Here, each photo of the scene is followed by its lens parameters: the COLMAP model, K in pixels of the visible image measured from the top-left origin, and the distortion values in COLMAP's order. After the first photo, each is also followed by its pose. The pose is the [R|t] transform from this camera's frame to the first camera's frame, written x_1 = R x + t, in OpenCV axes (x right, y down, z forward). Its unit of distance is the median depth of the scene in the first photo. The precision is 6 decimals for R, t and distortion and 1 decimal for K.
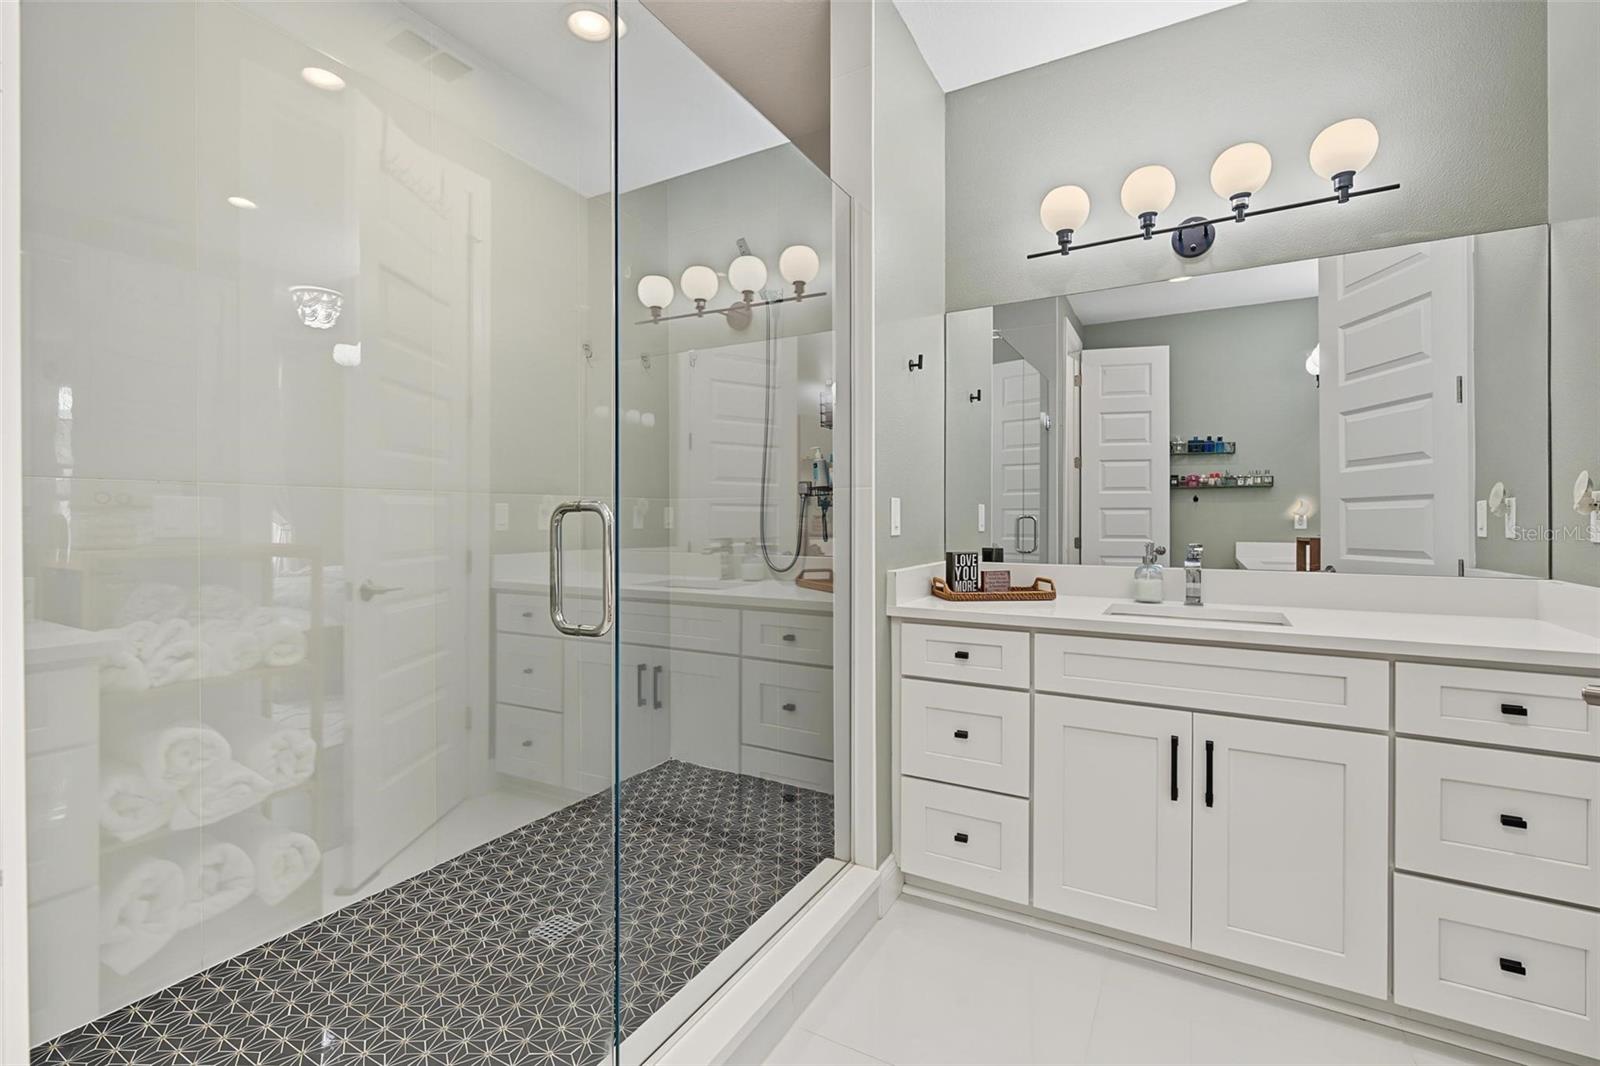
lens RADIAL K [[701.0, 0, 794.8], [0, 701.0, 523.3], [0, 0, 1]] dist [-0.005087, -0.000333]
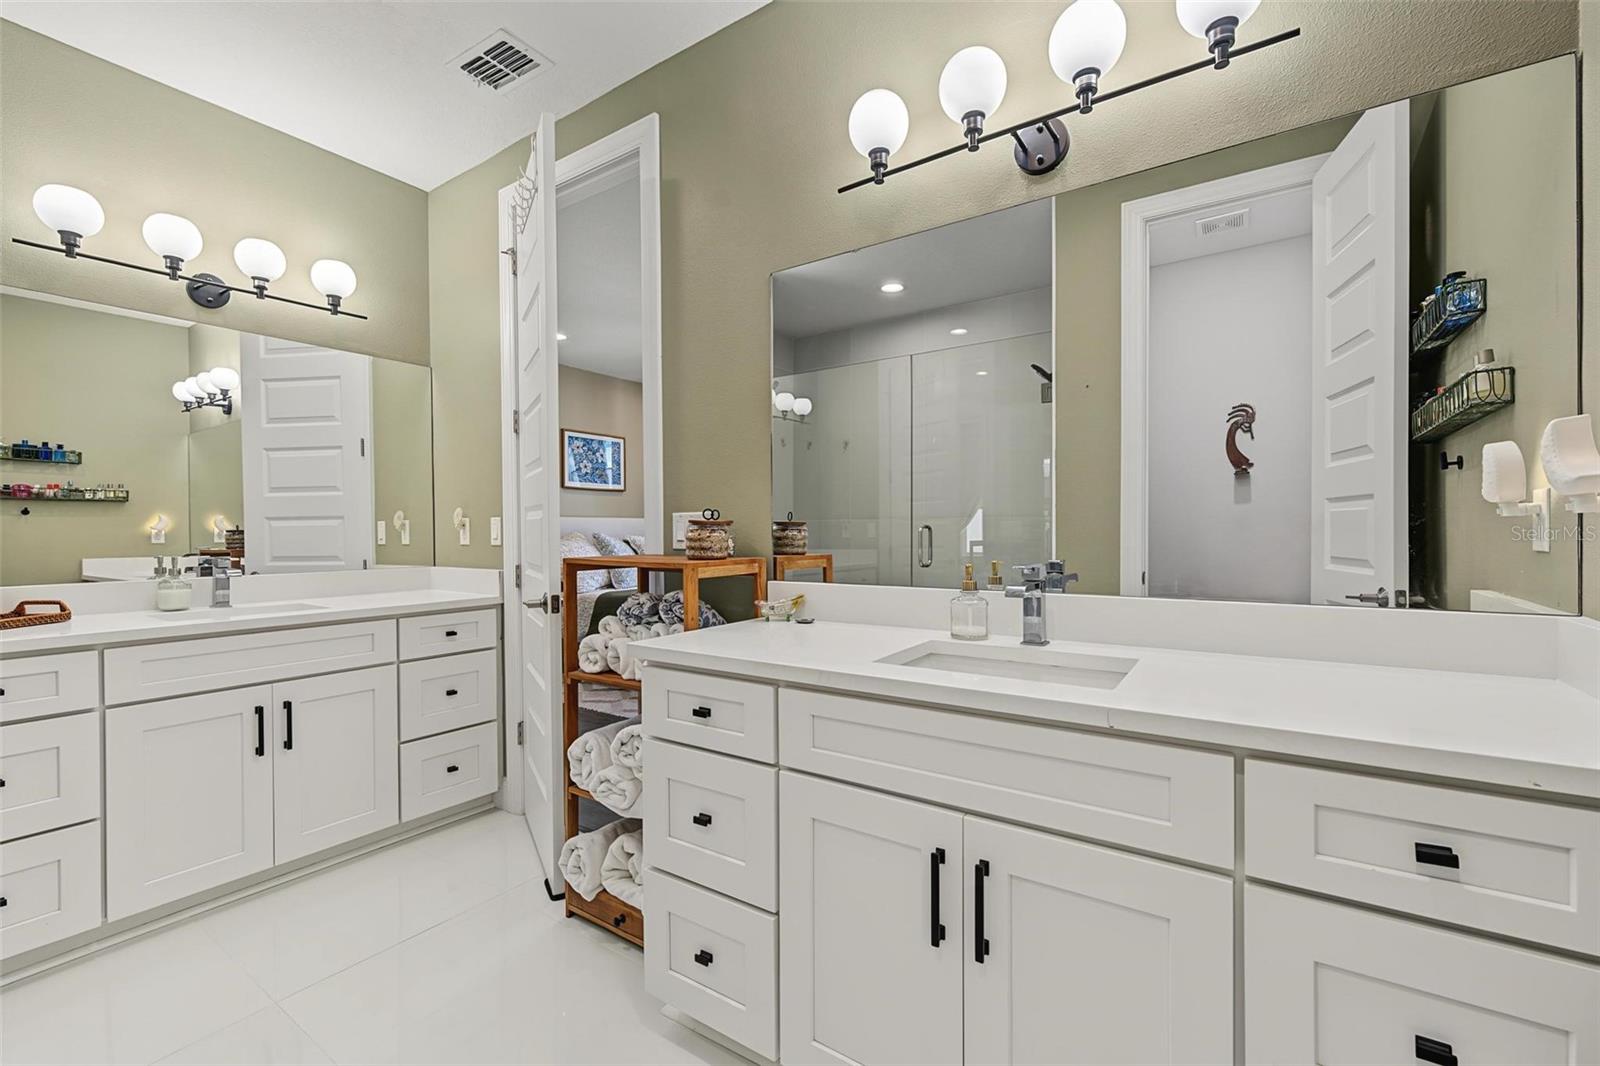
lens RADIAL K [[679.5, 0, 800.7], [0, 679.5, 537.8], [0, 0, 1]] dist [0.009644, 0.000530]
pose [[0.066938, -0.012102, 0.997684, -0.230911], [0.011148, 0.999873, 0.011380, -0.001093], [-0.997695, 0.010360, 0.067065, -0.023876]]
